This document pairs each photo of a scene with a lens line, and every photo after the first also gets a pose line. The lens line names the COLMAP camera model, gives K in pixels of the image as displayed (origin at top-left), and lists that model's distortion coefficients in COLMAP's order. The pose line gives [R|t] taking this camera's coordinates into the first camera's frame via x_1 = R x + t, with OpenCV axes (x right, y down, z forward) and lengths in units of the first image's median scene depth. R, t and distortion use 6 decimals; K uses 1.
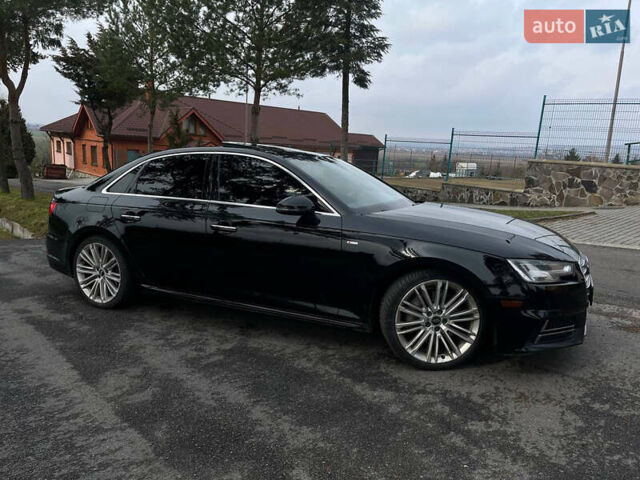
lens RADIAL K [[461.1, 0, 324.5], [0, 461.1, 238.8], [0, 0, 1]] dist [0.076024, -0.092344]
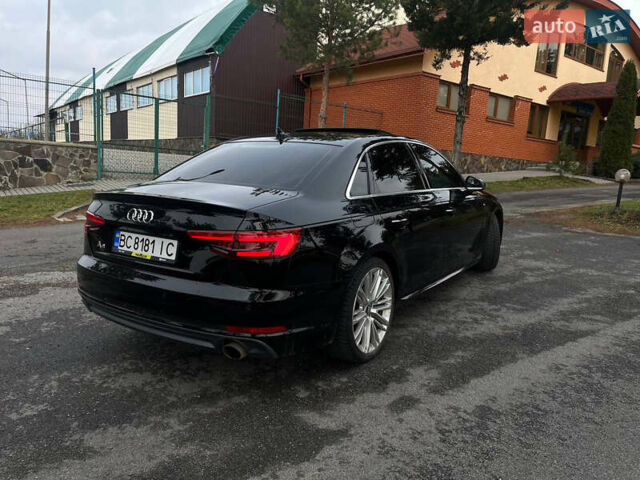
lens RADIAL K [[461.1, 0, 324.5], [0, 461.1, 238.8], [0, 0, 1]] dist [0.076024, -0.092344]
pose [[0.172113, -0.190646, 0.966453, -0.321308], [0.139548, 0.975918, 0.167662, -0.044714], [-0.975143, 0.106009, 0.194572, 0.256814]]
